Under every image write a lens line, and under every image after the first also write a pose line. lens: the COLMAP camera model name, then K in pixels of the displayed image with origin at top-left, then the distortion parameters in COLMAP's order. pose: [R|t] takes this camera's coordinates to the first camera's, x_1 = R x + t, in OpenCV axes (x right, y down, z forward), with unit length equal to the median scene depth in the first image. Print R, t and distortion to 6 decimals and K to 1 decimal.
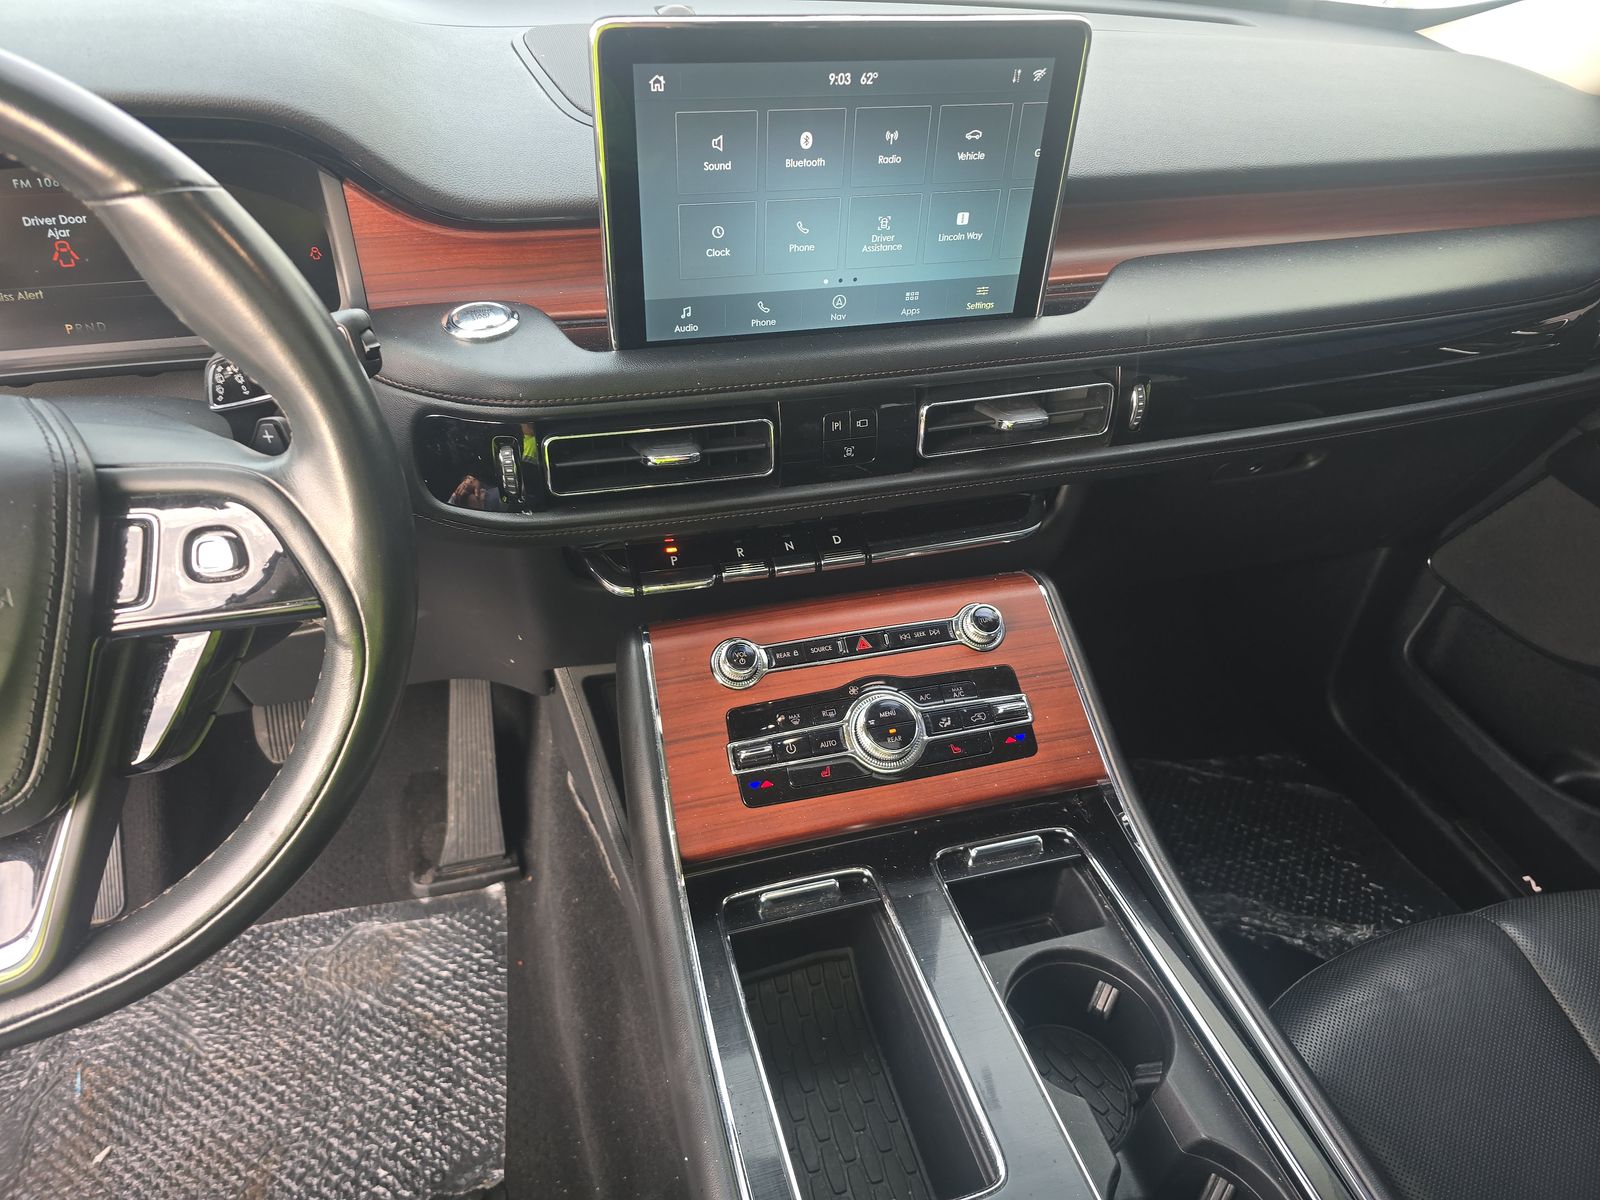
lens RADIAL K [[1055.4, 0, 800.4], [0, 1055.4, 596.7], [0, 0, 1]] dist [0.013970, -0.022152]
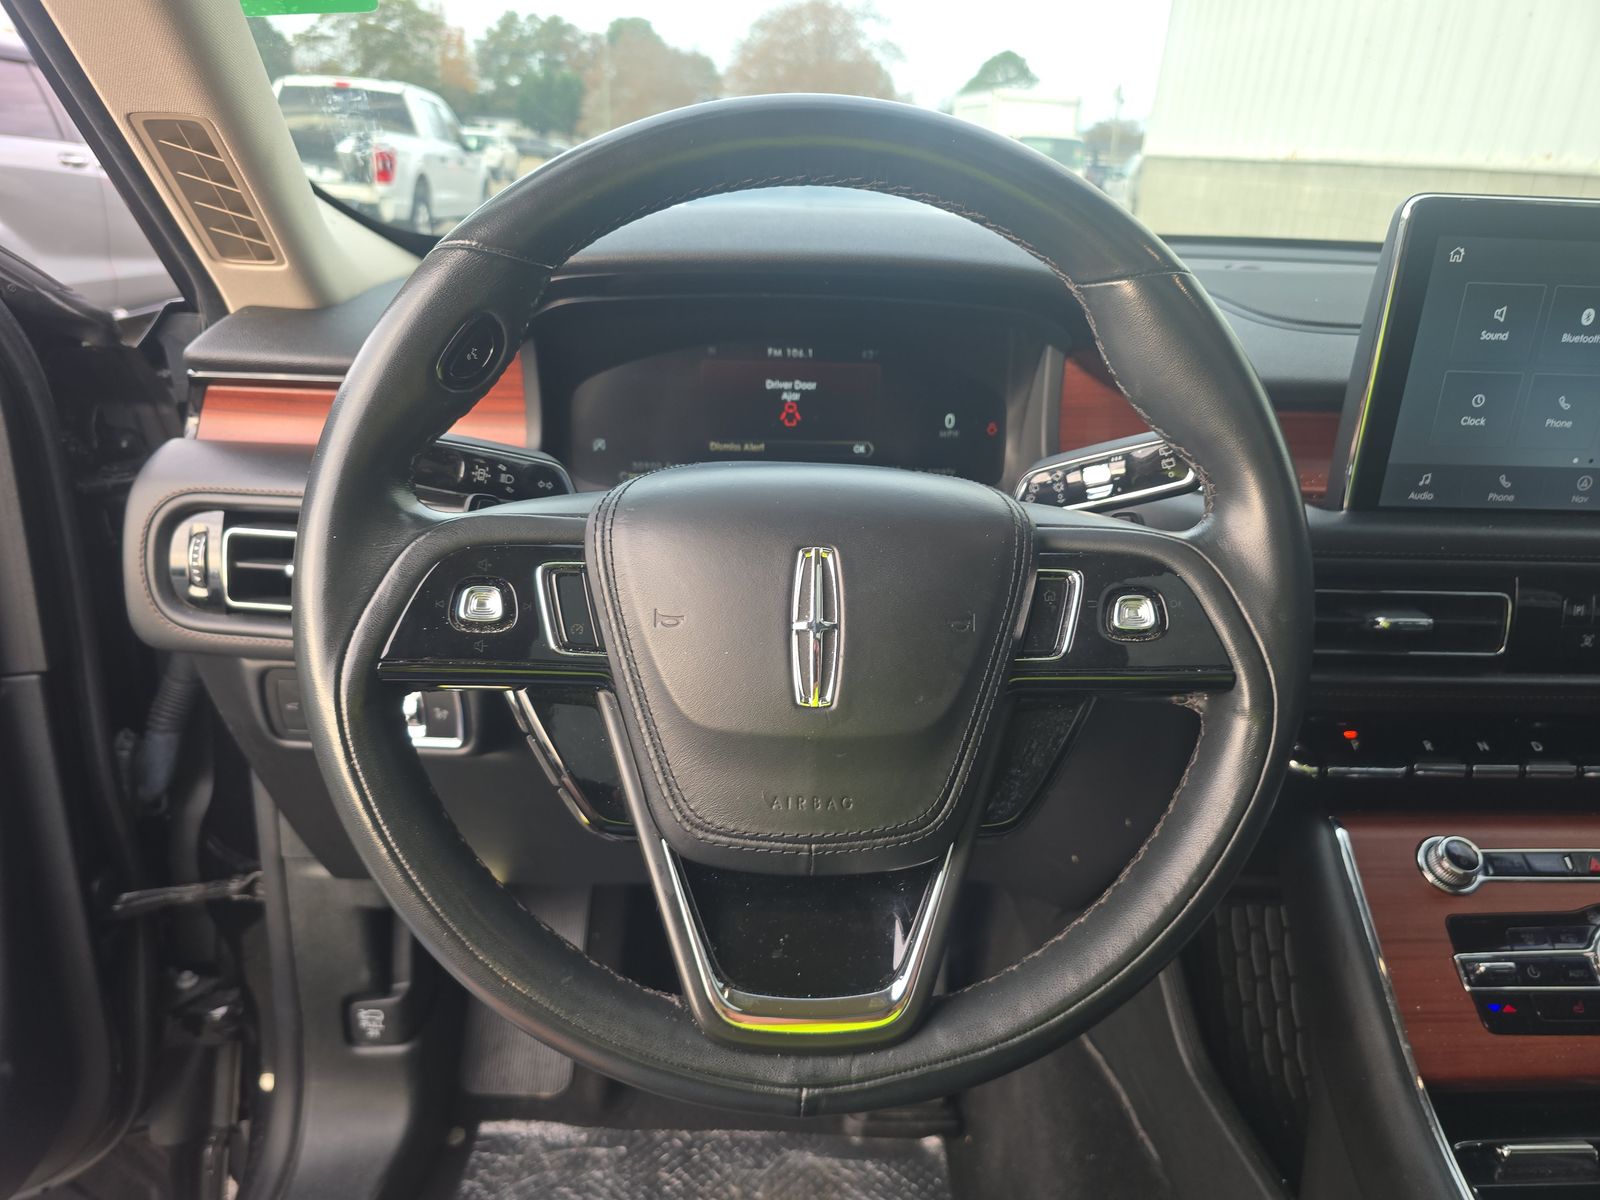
lens RADIAL K [[1055.4, 0, 797.5], [0, 1055.4, 598.7], [0, 0, 1]] dist [0.013970, -0.022152]
pose [[0.968443, 0.075131, -0.237643, -0.395718], [-0.139472, 0.953579, -0.266899, 0.164123], [0.206559, 0.291621, 0.933965, -0.002485]]
